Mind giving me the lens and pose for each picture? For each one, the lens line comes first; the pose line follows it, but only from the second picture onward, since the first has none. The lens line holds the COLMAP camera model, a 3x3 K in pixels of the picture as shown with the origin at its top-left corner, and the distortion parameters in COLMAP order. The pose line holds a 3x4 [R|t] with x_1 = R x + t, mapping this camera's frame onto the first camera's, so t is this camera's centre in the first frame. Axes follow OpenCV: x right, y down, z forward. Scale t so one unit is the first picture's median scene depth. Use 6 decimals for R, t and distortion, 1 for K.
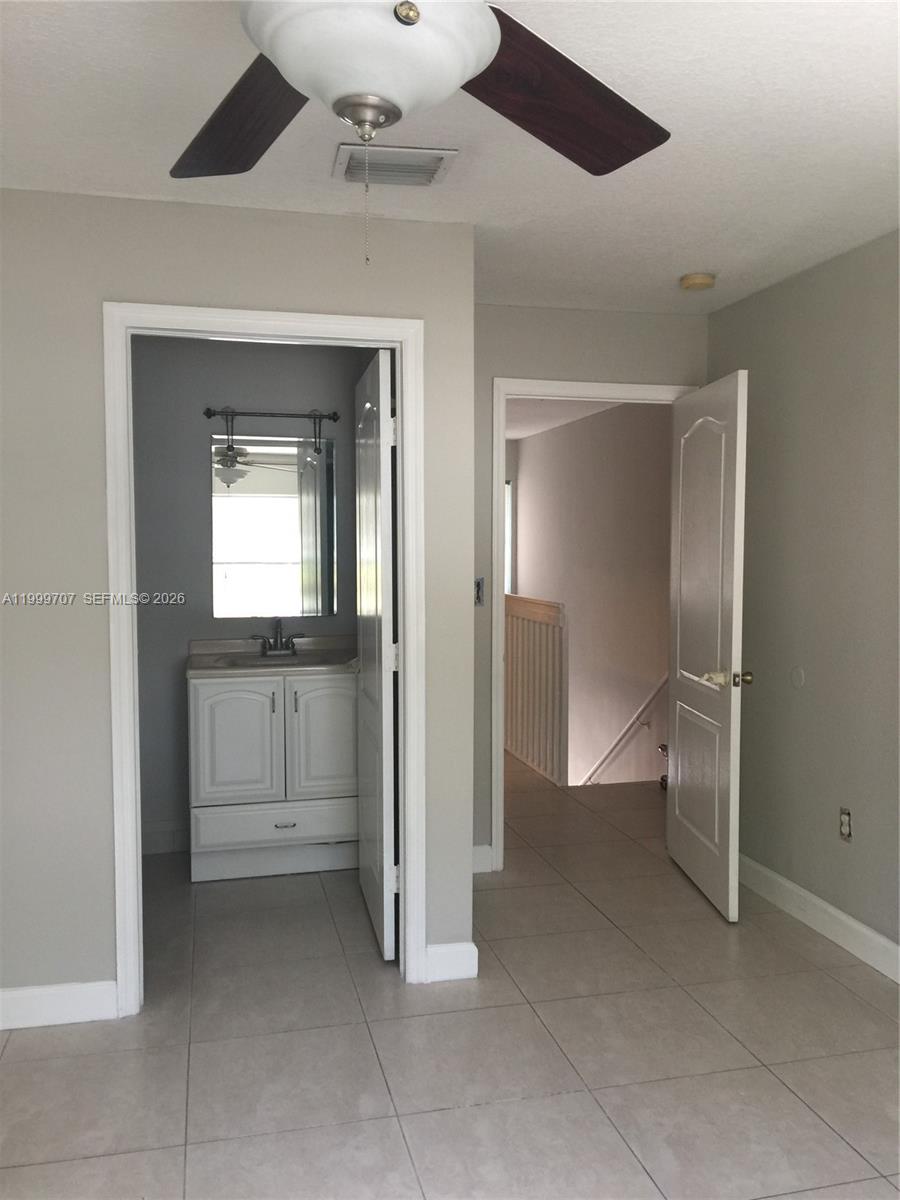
lens RADIAL K [[1020.4, 0, 457.7], [0, 1020.4, 598.1], [0, 0, 1]] dist [0.089180, -0.116291]
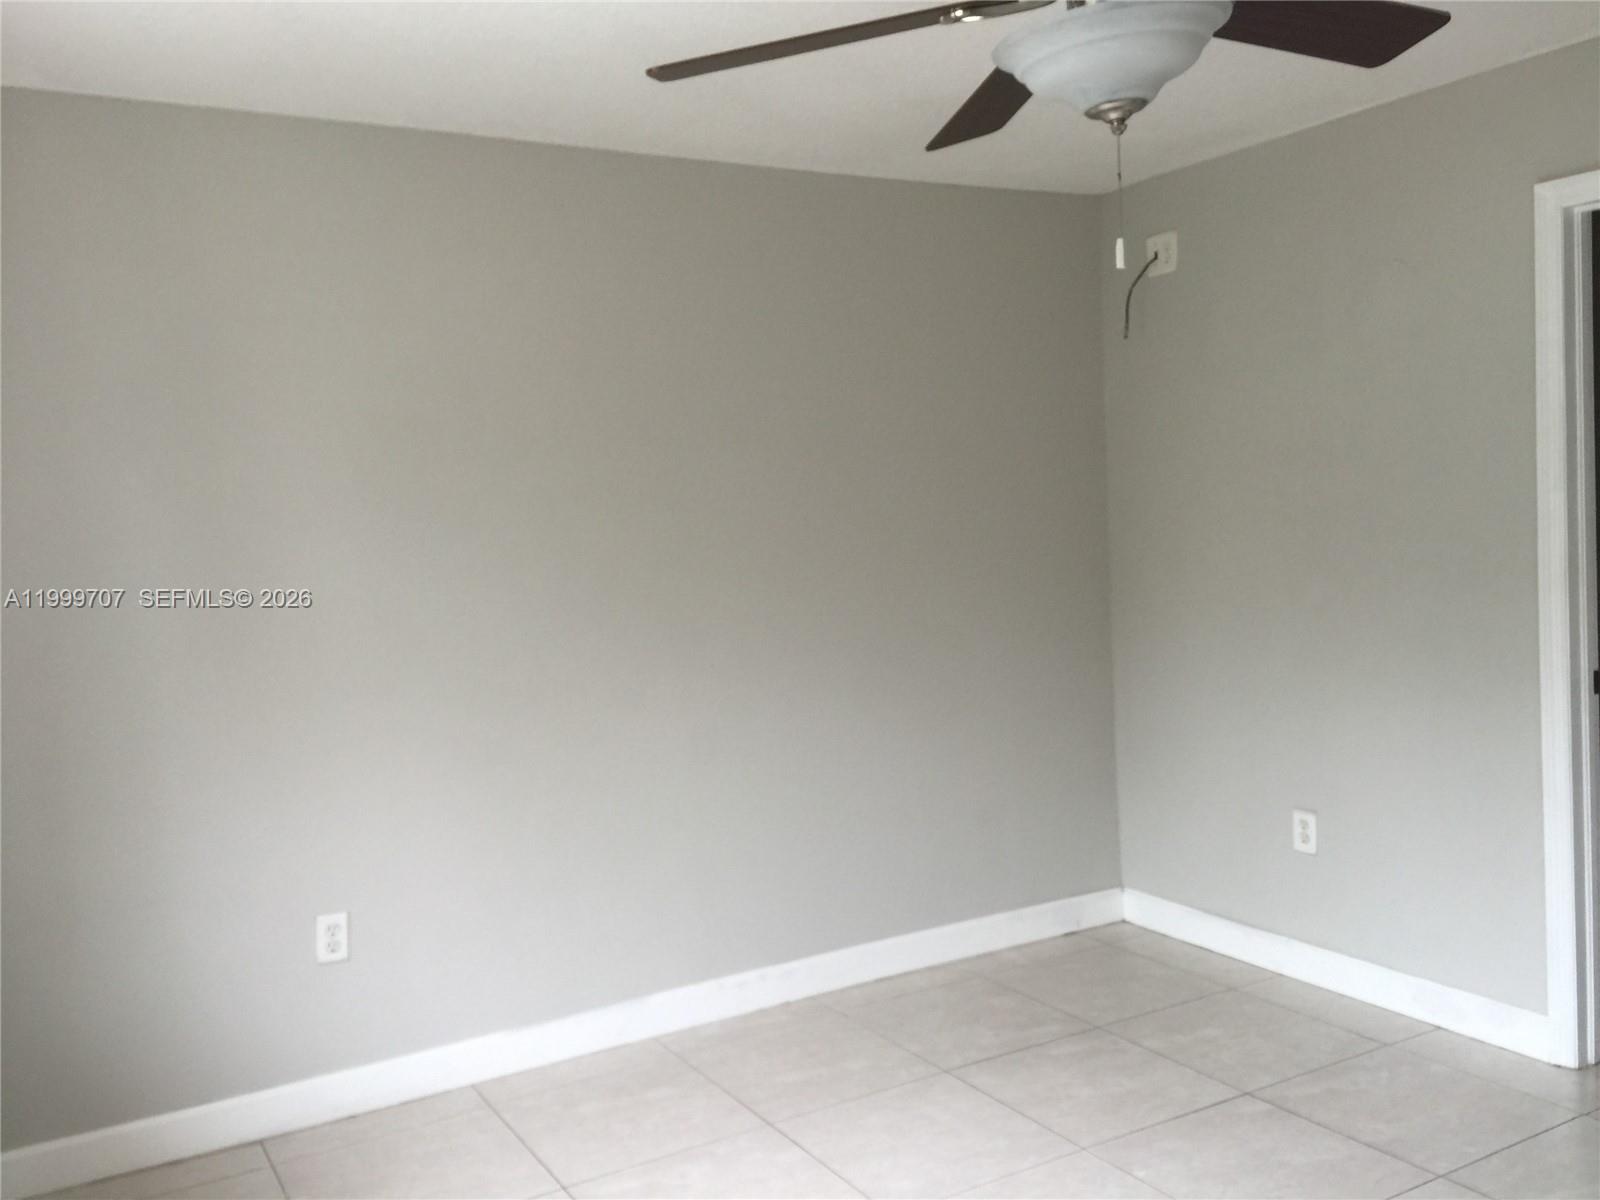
lens RADIAL K [[1360.6, 0, 797.3], [0, 1360.6, 585.2], [0, 0, 1]] dist [0.089180, -0.116291]
pose [[0.281869, 0.033425, -0.958870, 0.546226], [-0.017648, 0.999405, 0.029650, 0.008991], [0.959291, 0.008565, 0.282291, 0.128667]]
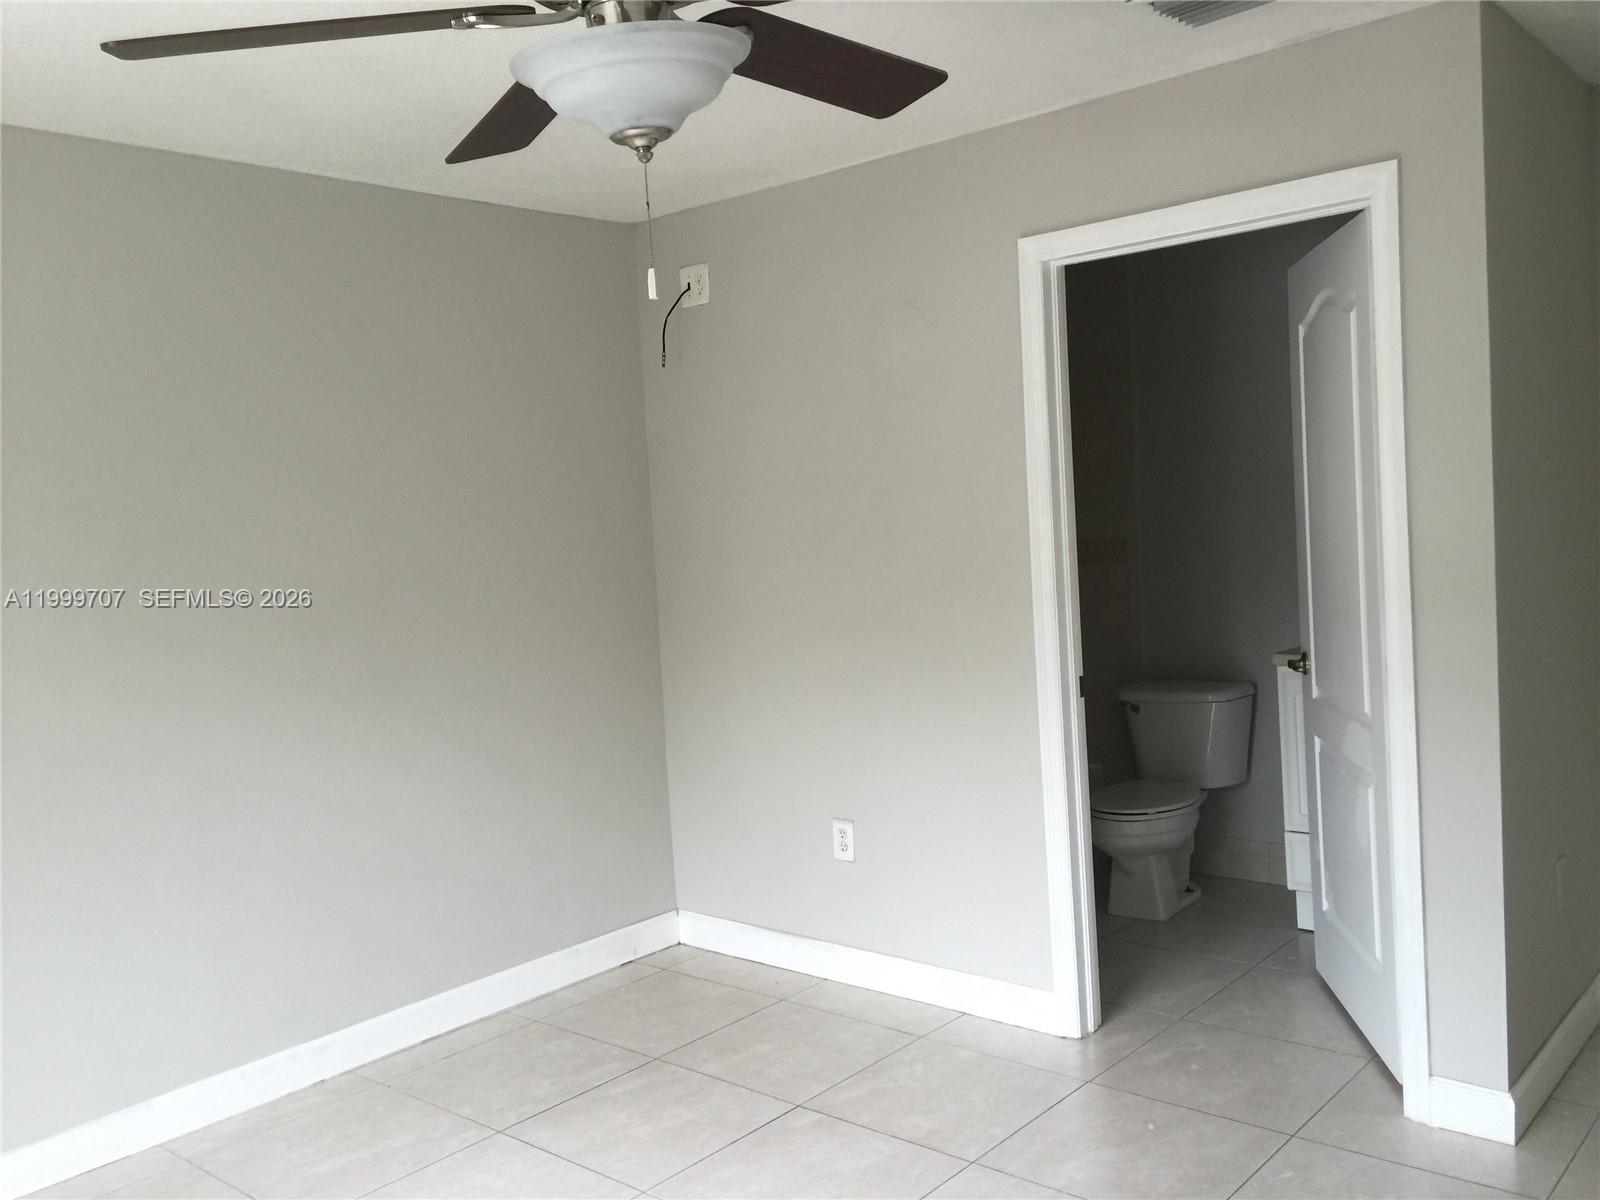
lens RADIAL K [[1360.6, 0, 801.3], [0, 1360.6, 592.6], [0, 0, 1]] dist [0.089180, -0.116291]
pose [[0.577538, 0.010976, -0.816290, 0.519738], [0.005600, 0.999833, 0.017406, 0.000741], [0.816345, -0.014624, 0.577380, 0.145842]]
